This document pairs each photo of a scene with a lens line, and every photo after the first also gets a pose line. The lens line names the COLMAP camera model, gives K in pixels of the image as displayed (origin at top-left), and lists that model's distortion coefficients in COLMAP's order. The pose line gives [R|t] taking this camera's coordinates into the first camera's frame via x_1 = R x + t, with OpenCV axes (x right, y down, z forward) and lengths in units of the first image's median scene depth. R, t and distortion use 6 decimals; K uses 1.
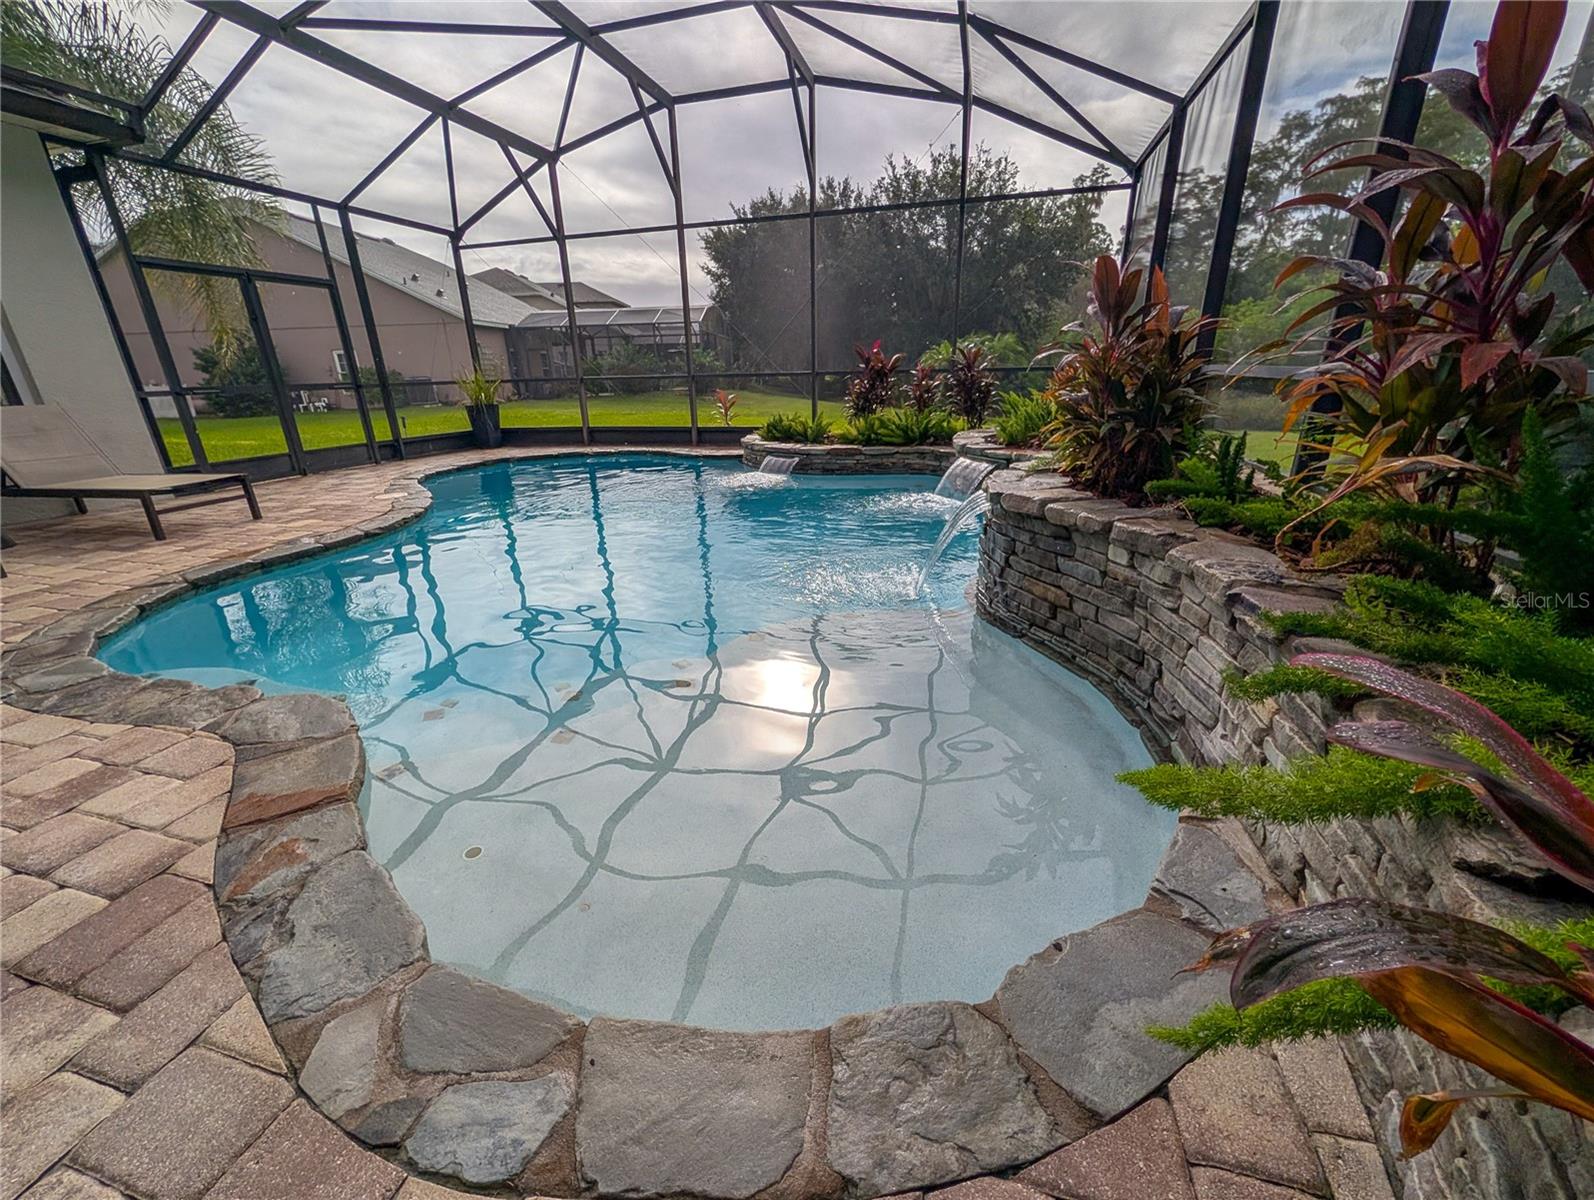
lens RADIAL K [[627.6, 0, 797.0], [0, 627.6, 600.0], [0, 0, 1]] dist [0.001313, -0.000480]
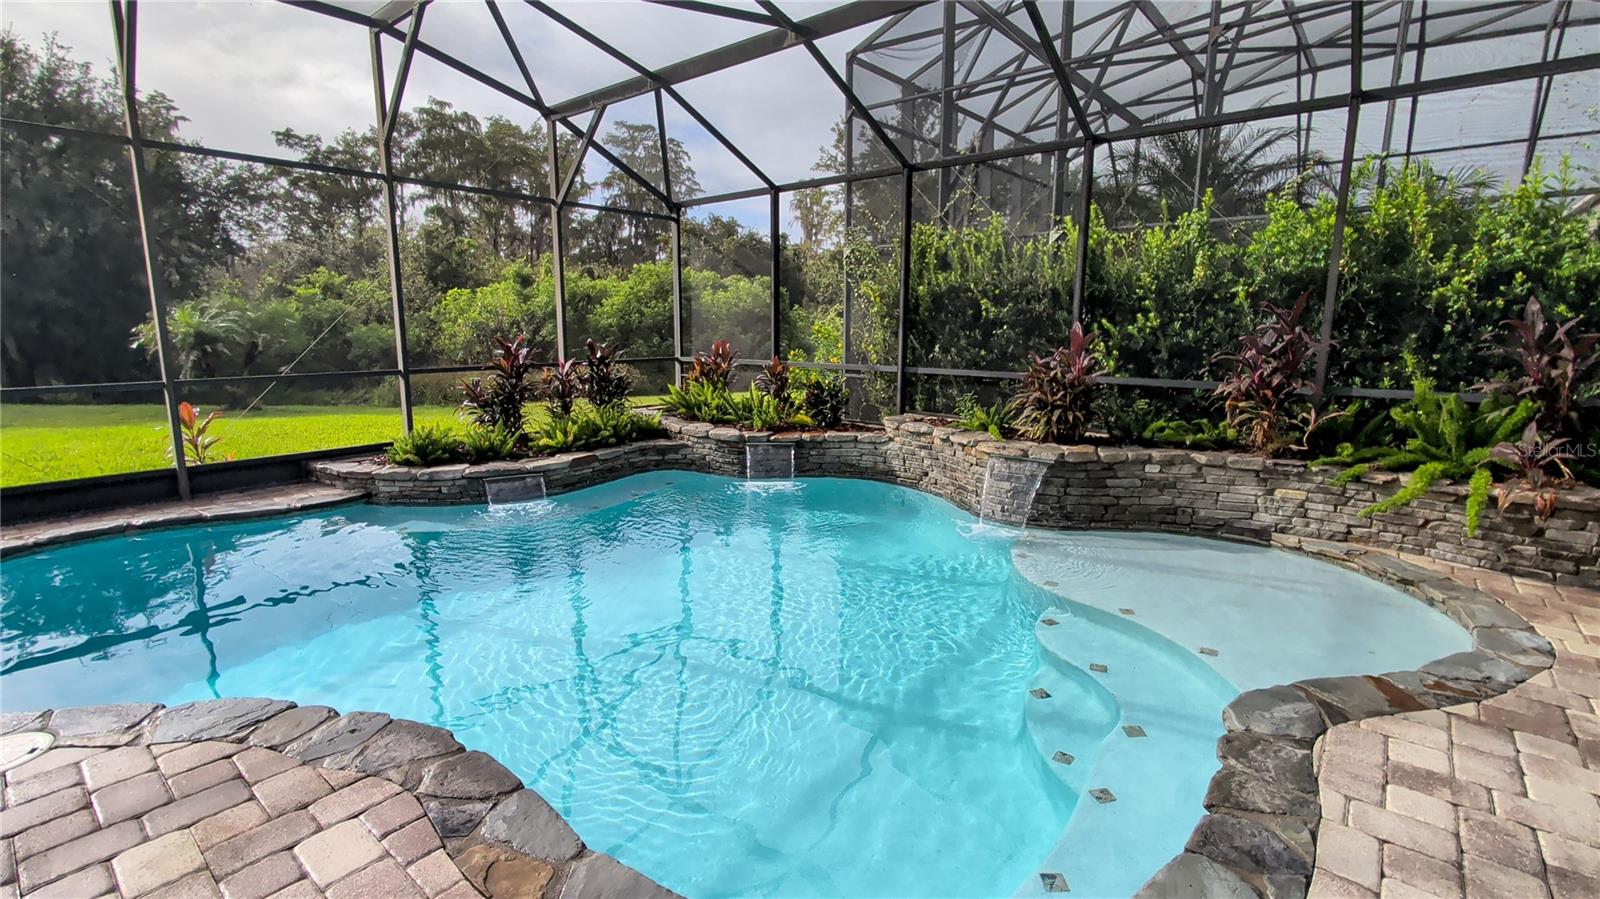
lens RADIAL K [[708.5, 0, 800.0], [0, 708.5, 449.5], [0, 0, 1]] dist [0.000829, 0.000000]
pose [[0.407500, -0.138343, 0.902666, -0.684858], [0.306611, 0.951806, 0.007458, -0.166770], [-0.860194, 0.273728, 0.430278, 0.317227]]
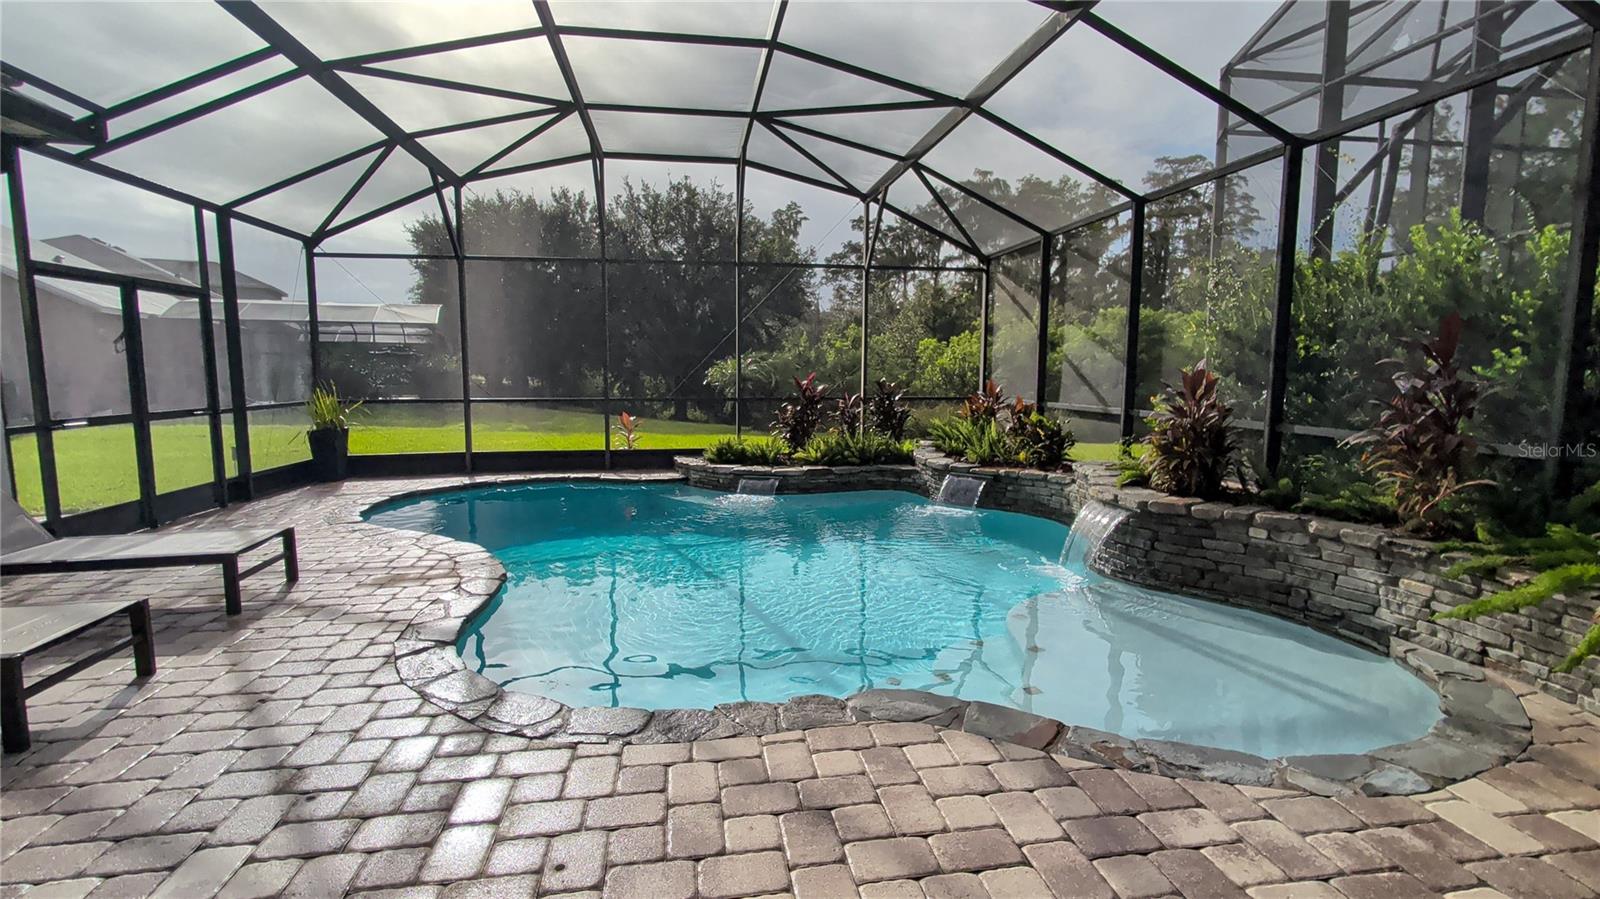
lens RADIAL K [[724.9, 0, 800.0], [0, 724.9, 449.5], [0, 0, 1]] dist [0.000860, -0.000323]
pose [[0.907466, -0.021116, 0.419596, -0.478831], [0.123322, 0.968128, -0.217990, -0.004718], [-0.401619, 0.249564, 0.881147, -0.102875]]
